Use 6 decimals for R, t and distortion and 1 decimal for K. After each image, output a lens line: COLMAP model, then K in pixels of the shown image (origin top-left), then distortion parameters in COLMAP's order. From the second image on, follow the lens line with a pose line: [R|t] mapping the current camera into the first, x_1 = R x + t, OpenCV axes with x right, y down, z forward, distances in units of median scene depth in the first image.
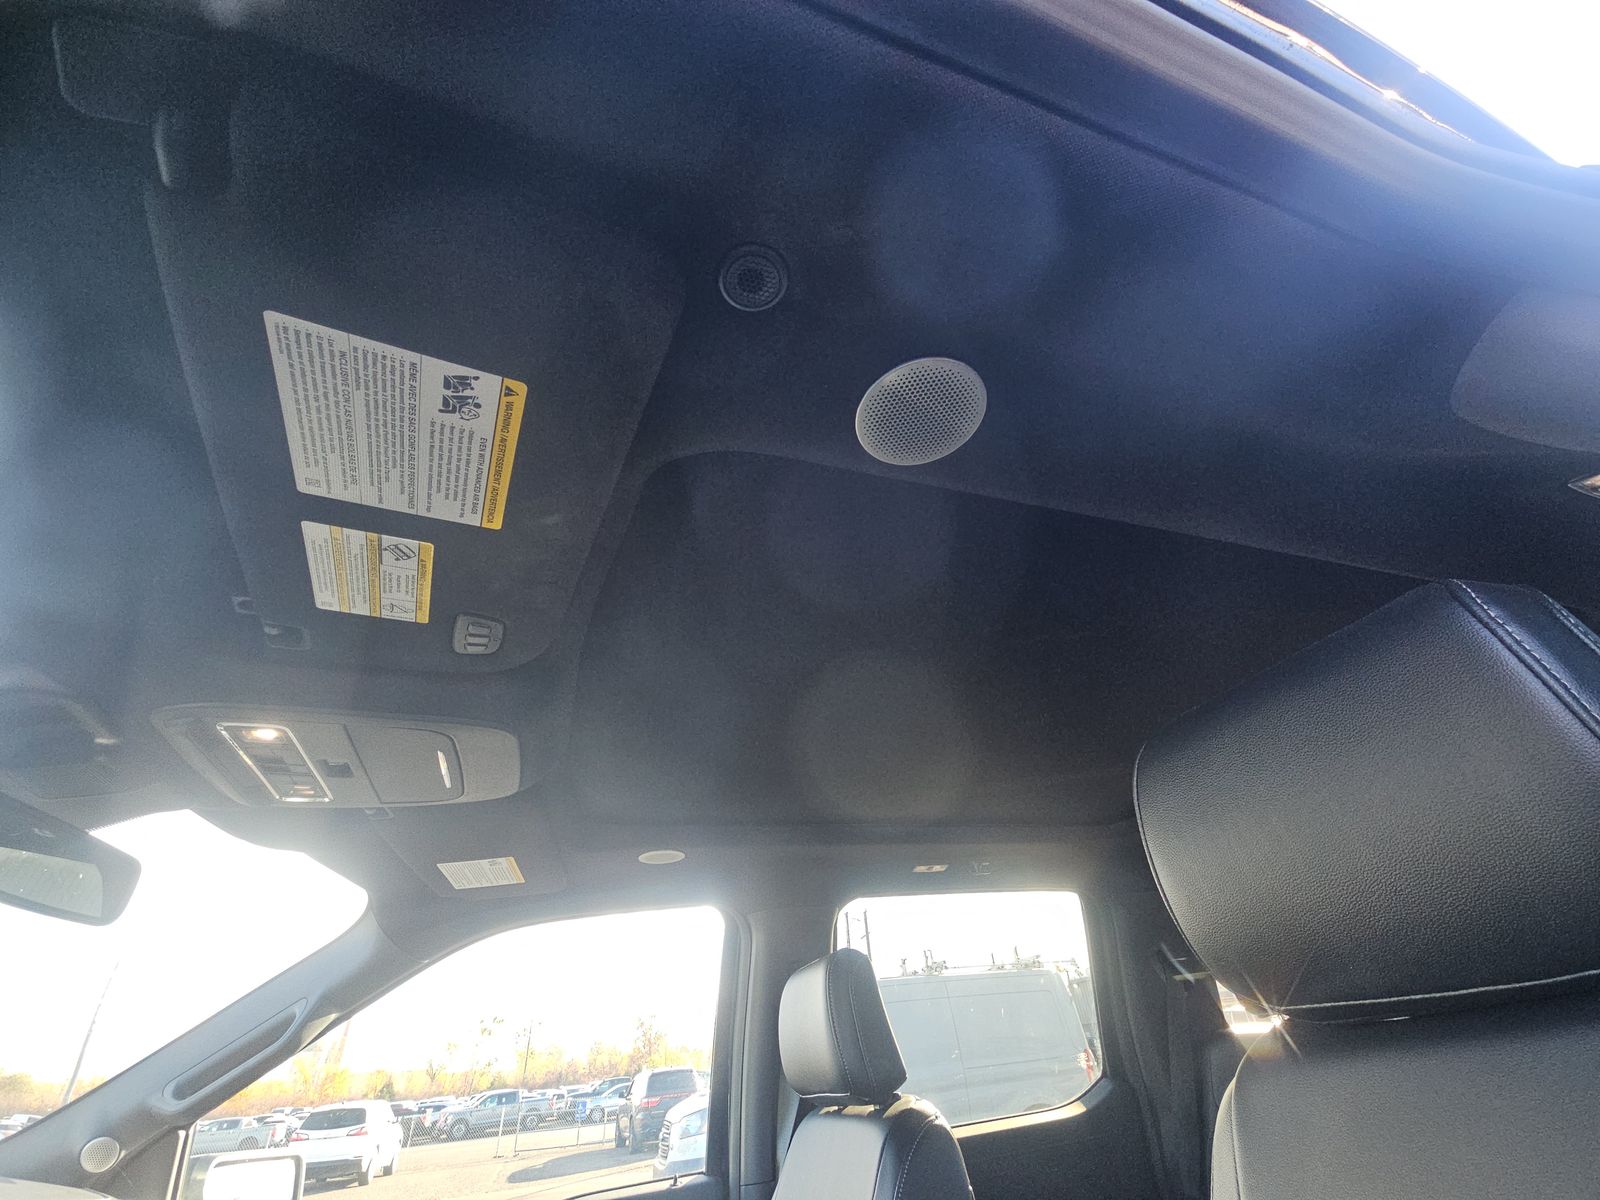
lens RADIAL K [[656.6, 0, 794.2], [0, 656.6, 601.8], [0, 0, 1]] dist [0.009328, -0.005152]
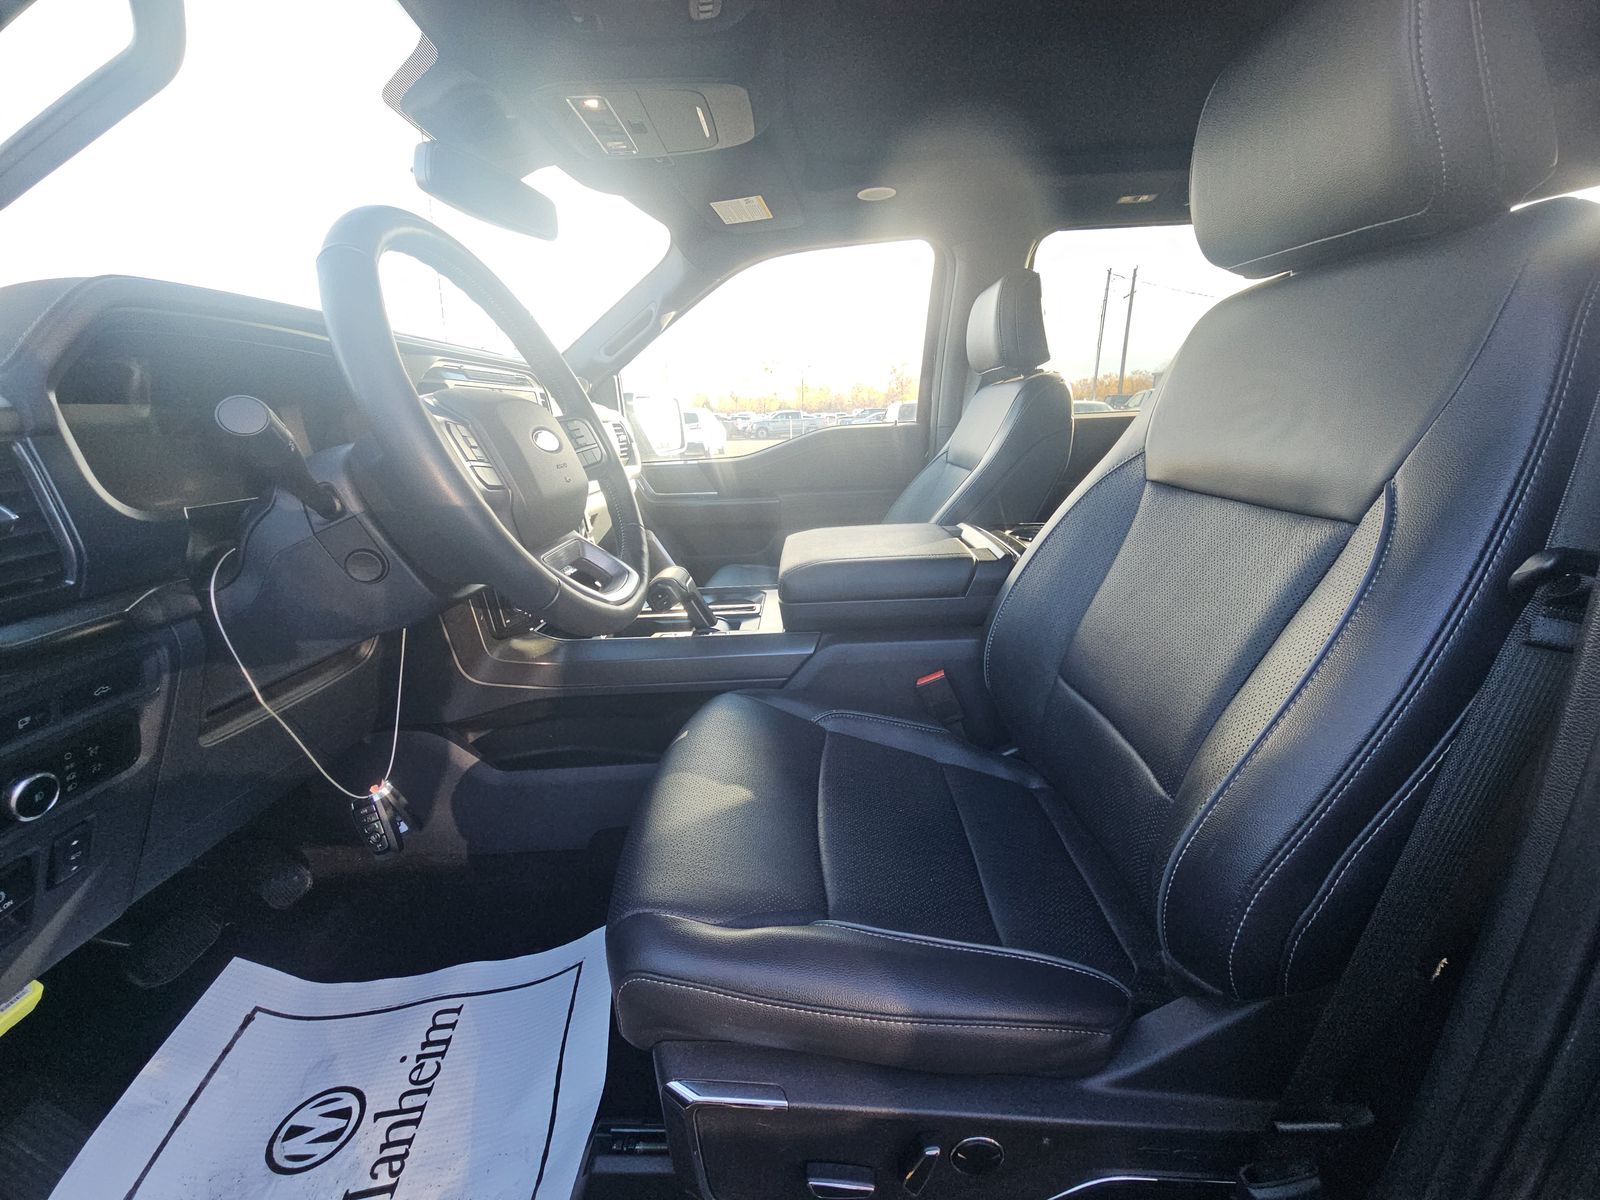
lens RADIAL K [[656.6, 0, 799.1], [0, 656.6, 601.0], [0, 0, 1]] dist [0.009328, -0.005152]
pose [[0.945740, 0.142541, -0.291990, 0.131925], [0.141962, 0.627065, 0.765922, -0.093038], [0.292272, -0.765814, 0.572805, -0.321718]]
